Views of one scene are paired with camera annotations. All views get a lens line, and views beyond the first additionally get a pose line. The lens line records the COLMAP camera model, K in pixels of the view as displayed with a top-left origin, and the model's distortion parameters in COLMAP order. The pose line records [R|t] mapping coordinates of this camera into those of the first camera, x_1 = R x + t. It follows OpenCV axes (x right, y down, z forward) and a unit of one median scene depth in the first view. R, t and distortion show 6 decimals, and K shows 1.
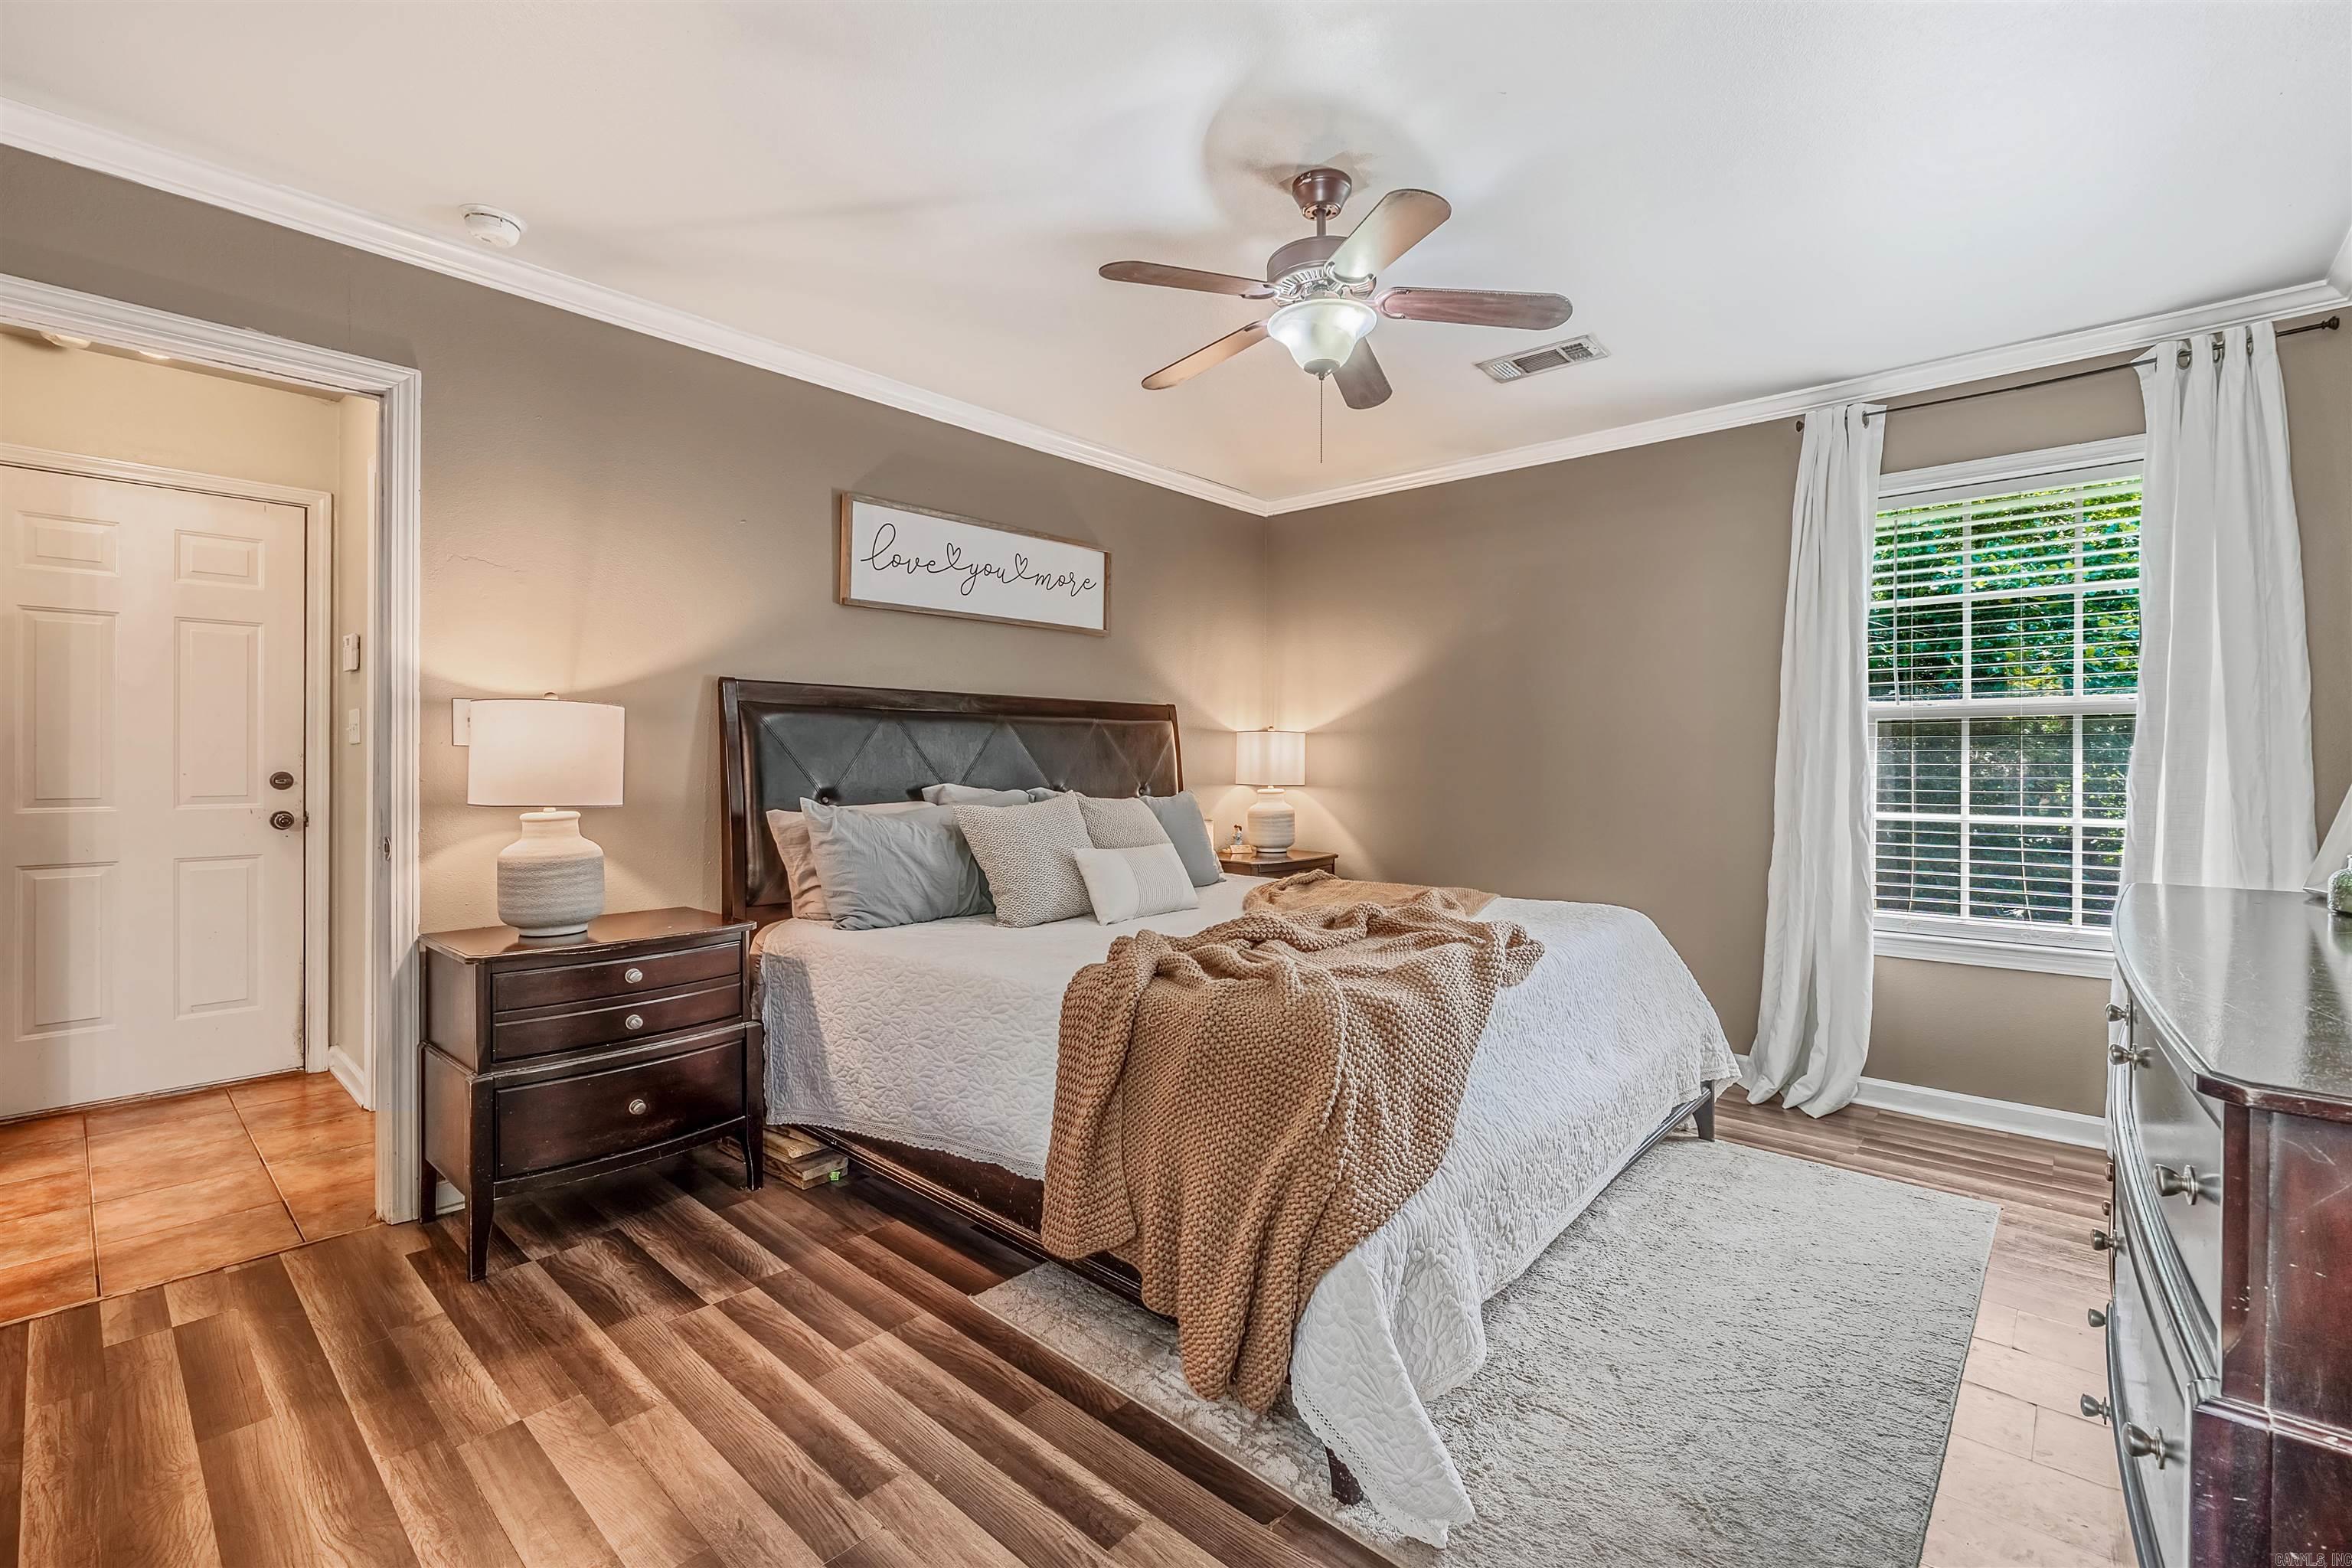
lens RADIAL K [[1005.5, 0, 1179.0], [0, 1005.5, 770.4], [0, 0, 1]] dist [-0.002458, -0.001974]
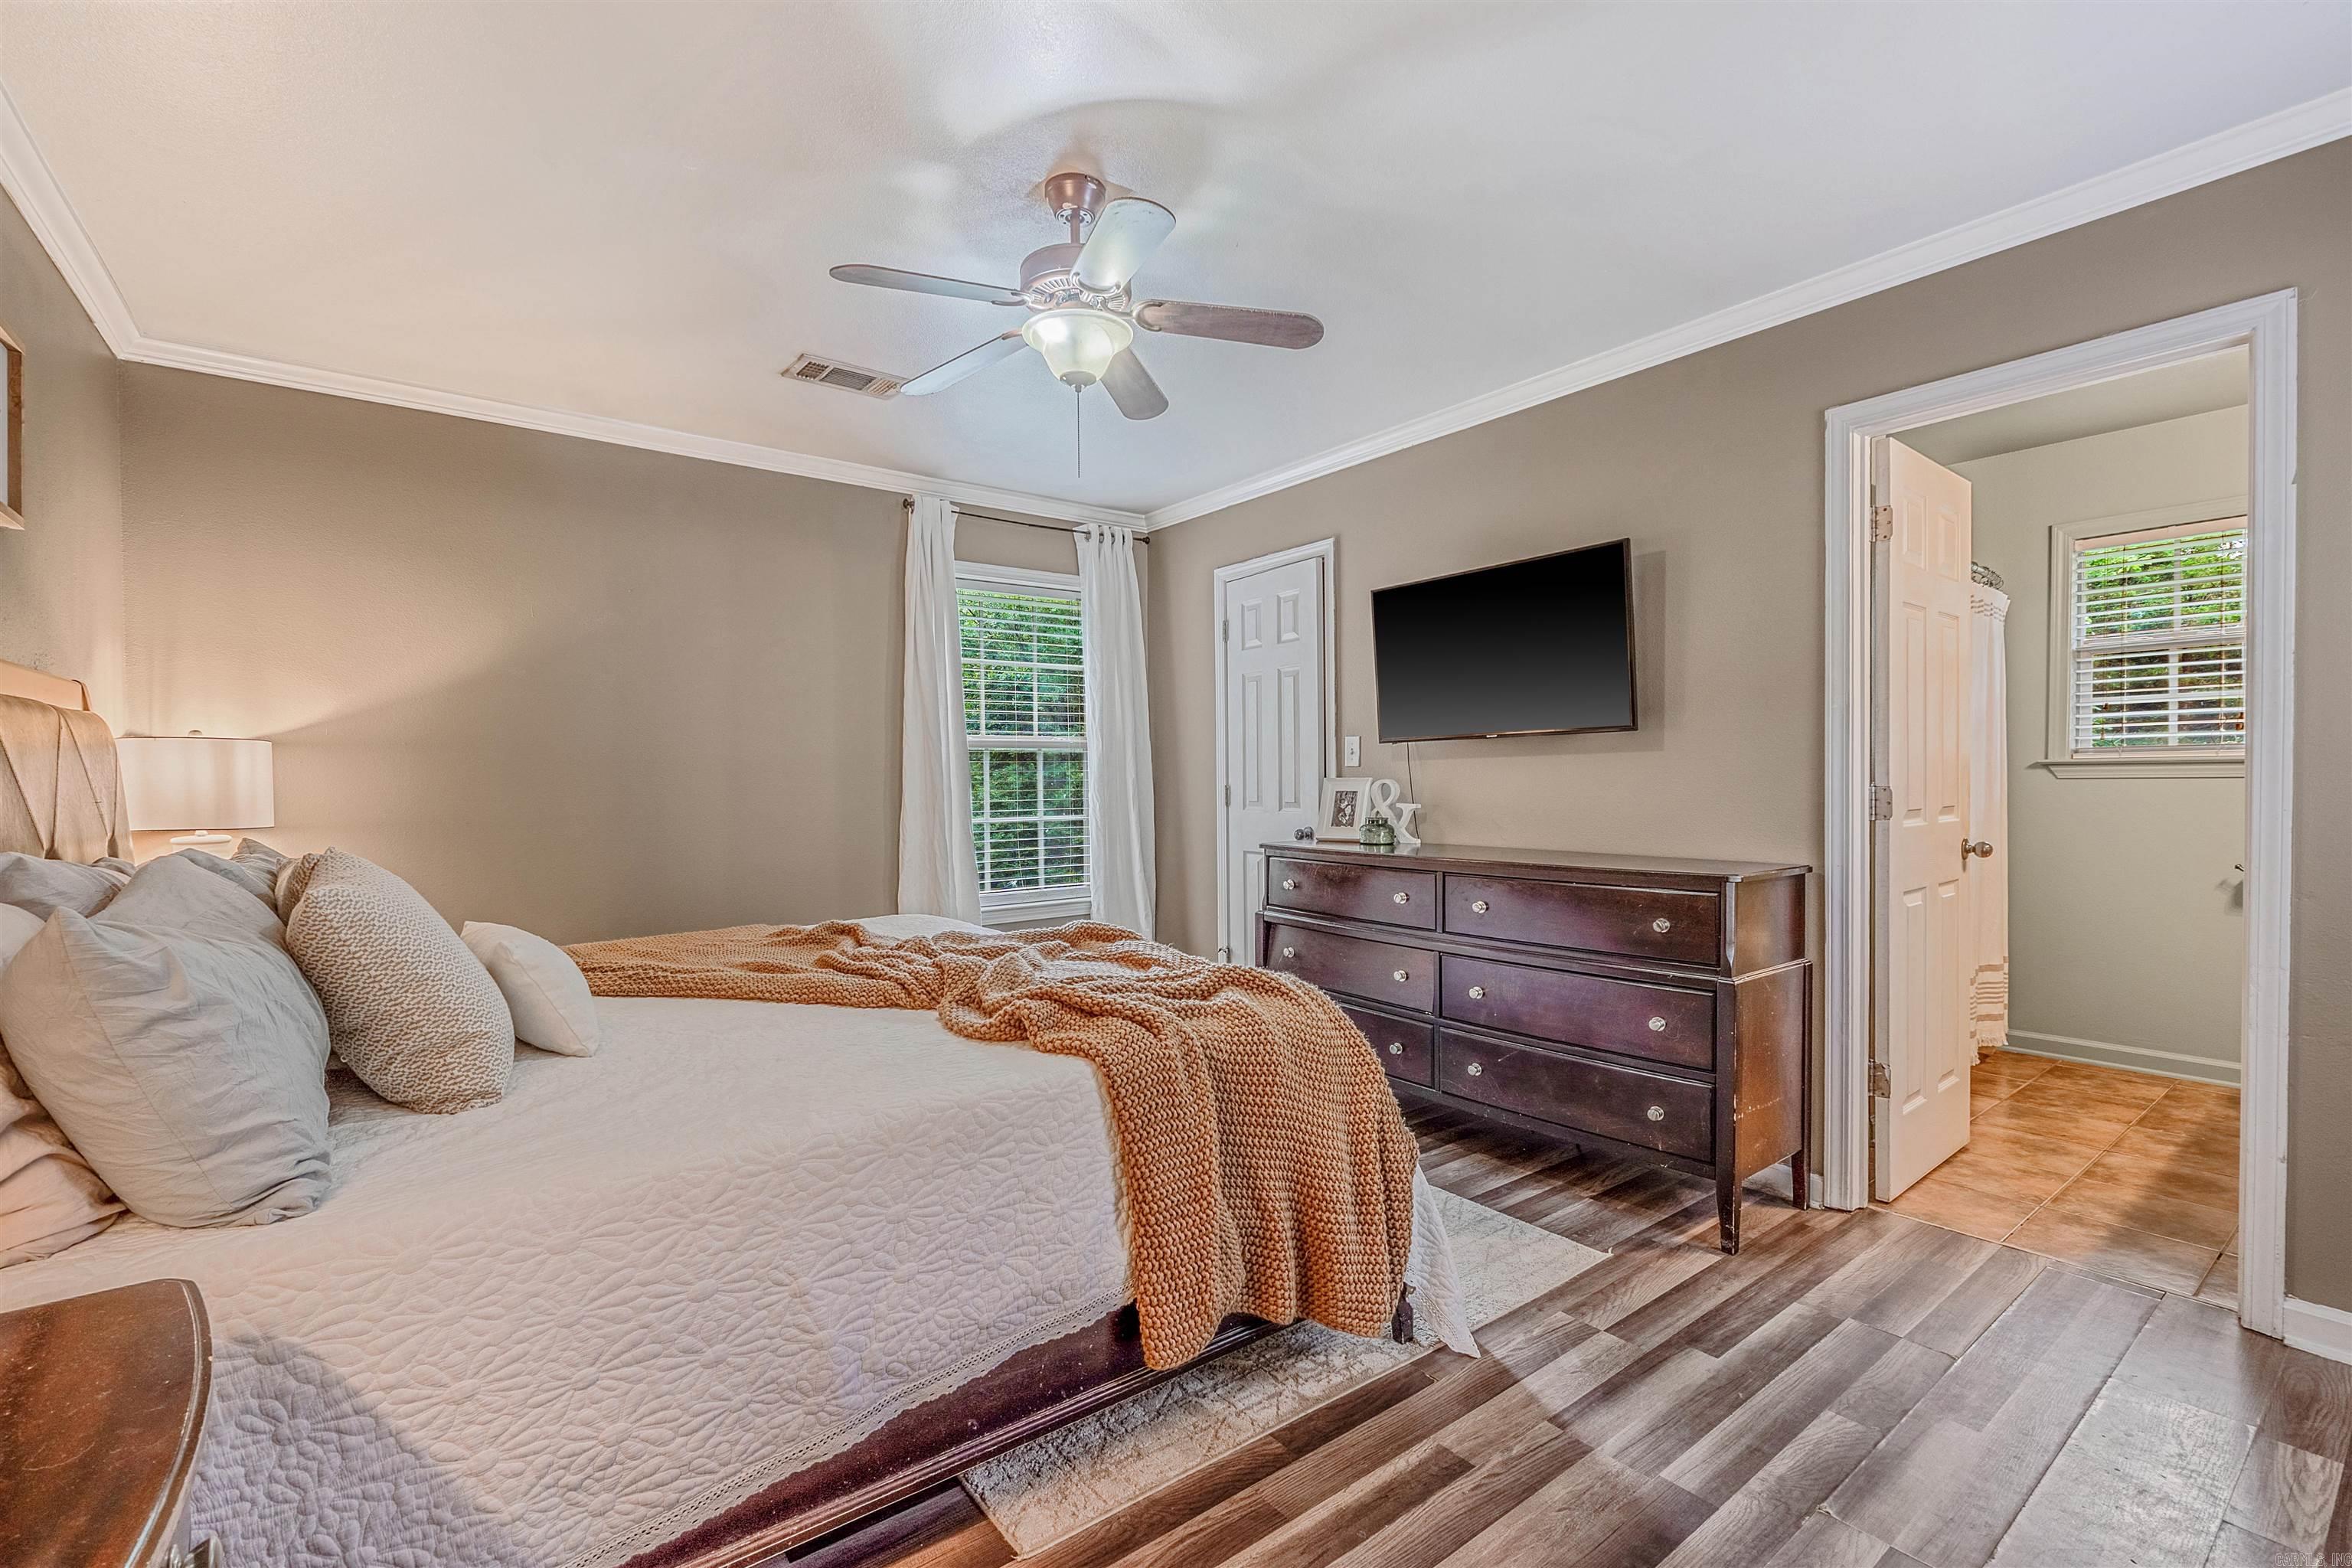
lens RADIAL K [[1005.5, 0, 1159.8], [0, 1005.5, 804.3], [0, 0, 1]] dist [-0.002458, -0.001974]
pose [[0.206547, -0.031935, 0.977915, -0.659487], [0.018896, 0.999411, 0.028646, -0.012114], [-0.978254, 0.012562, 0.207028, 0.583869]]
